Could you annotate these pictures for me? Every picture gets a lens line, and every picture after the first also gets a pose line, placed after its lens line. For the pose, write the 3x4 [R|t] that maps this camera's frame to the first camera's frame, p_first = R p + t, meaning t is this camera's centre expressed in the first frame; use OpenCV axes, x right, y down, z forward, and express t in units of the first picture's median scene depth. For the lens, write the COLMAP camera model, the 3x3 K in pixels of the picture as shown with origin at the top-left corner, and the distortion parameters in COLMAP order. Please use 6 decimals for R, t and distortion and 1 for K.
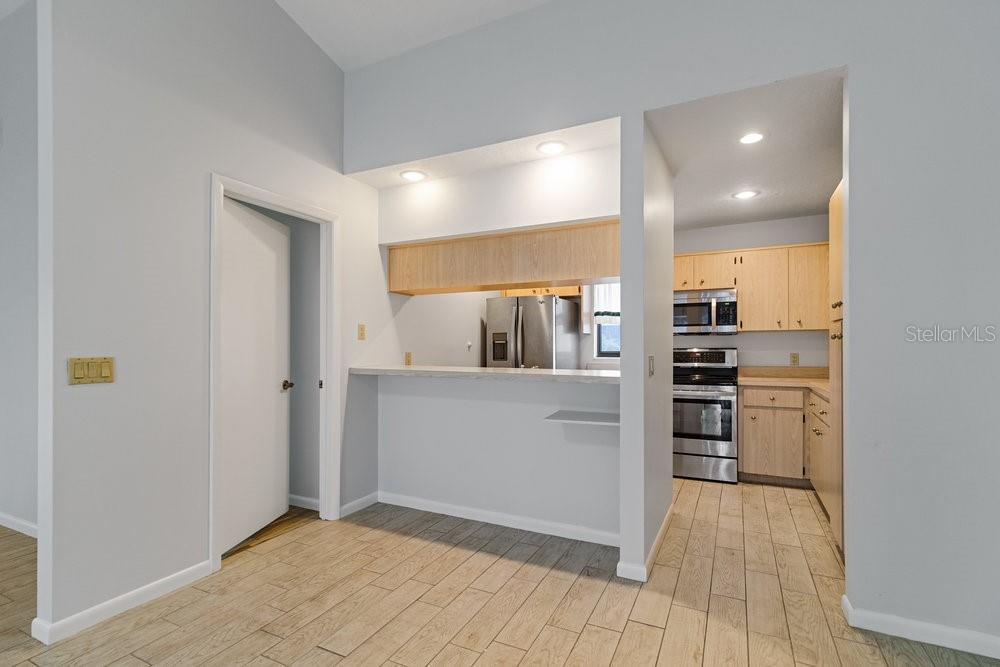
lens RADIAL K [[470.4, 0, 503.8], [0, 470.4, 347.7], [0, 0, 1]] dist [0.002422, 0.000613]
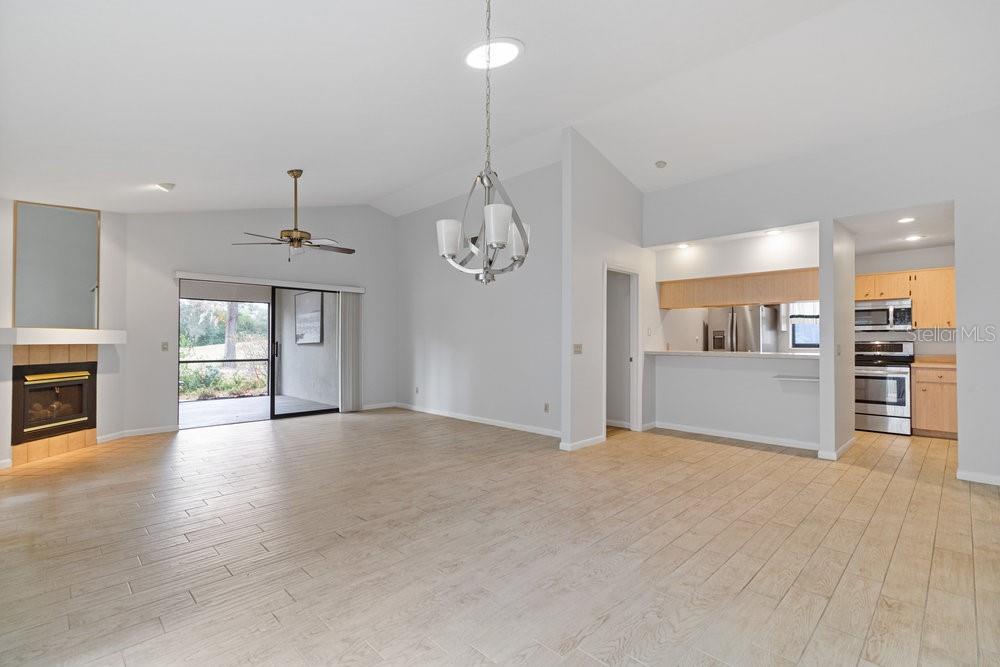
lens RADIAL K [[458.5, 0, 499.8], [0, 458.5, 336.2], [0, 0, 1]] dist [0.002379, 0.000448]
pose [[0.945539, -0.001056, -0.325508, -0.220031], [-0.002618, 0.999938, -0.010846, 0.004020], [0.325499, 0.011108, 0.945477, -0.699297]]
